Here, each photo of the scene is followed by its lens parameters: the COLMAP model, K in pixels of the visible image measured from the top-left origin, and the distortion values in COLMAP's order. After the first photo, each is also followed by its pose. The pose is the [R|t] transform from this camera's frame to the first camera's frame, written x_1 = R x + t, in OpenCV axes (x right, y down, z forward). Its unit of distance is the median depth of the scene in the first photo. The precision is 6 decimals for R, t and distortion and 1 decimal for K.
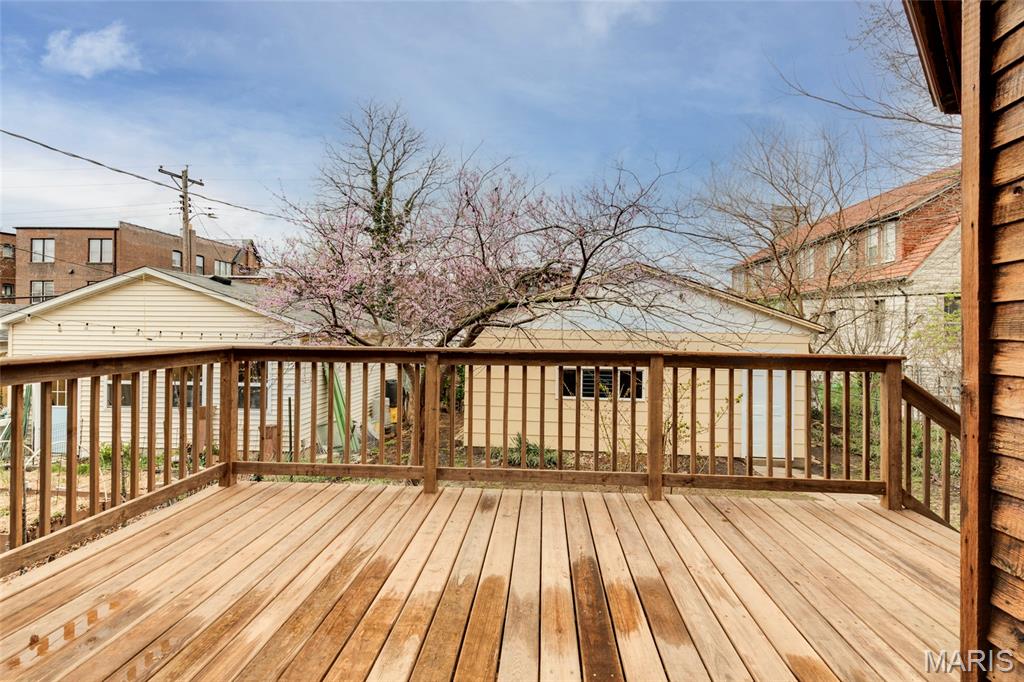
lens RADIAL K [[502.8, 0, 508.8], [0, 502.8, 338.5], [0, 0, 1]] dist [-0.000337, 0.000049]
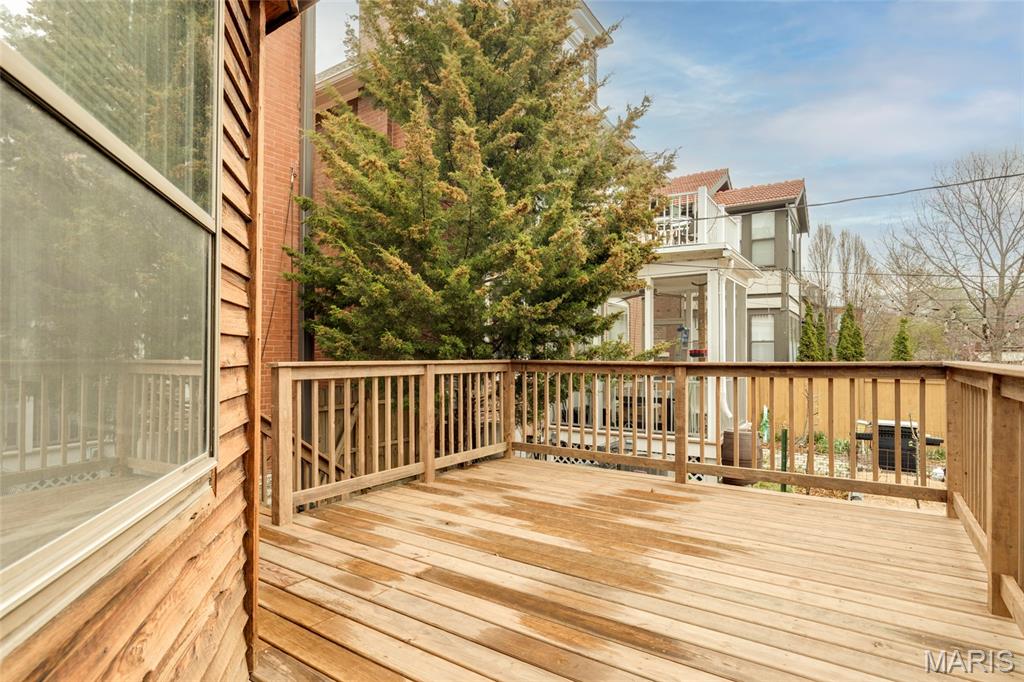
lens RADIAL K [[502.8, 0, 508.8], [0, 502.8, 338.5], [0, 0, 1]] dist [-0.000337, 0.000049]
pose [[-0.511648, -0.031713, -0.858610, 0.997957], [-0.000459, 0.999329, -0.036637, 0.019655], [0.859195, -0.018352, -0.511319, 1.276489]]
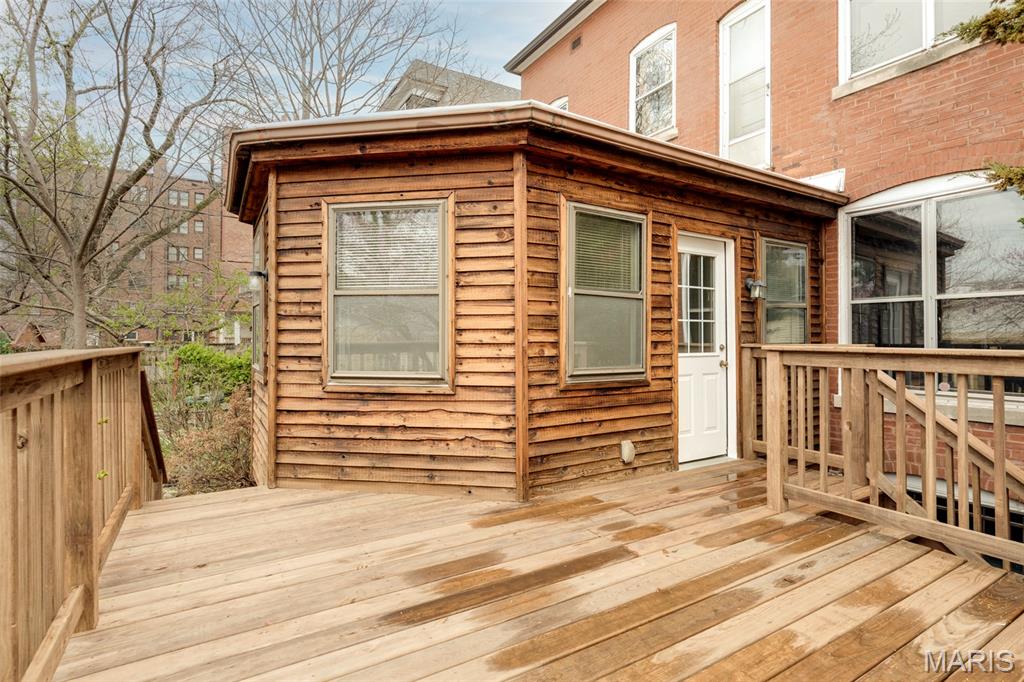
lens RADIAL K [[502.8, 0, 508.8], [0, 502.8, 338.5], [0, 0, 1]] dist [-0.000337, 0.000049]
pose [[-0.583893, -0.007929, 0.811792, -0.628109], [-0.004699, 0.999969, 0.006387, 0.005013], [-0.811817, -0.000085, -0.583912, 1.426758]]
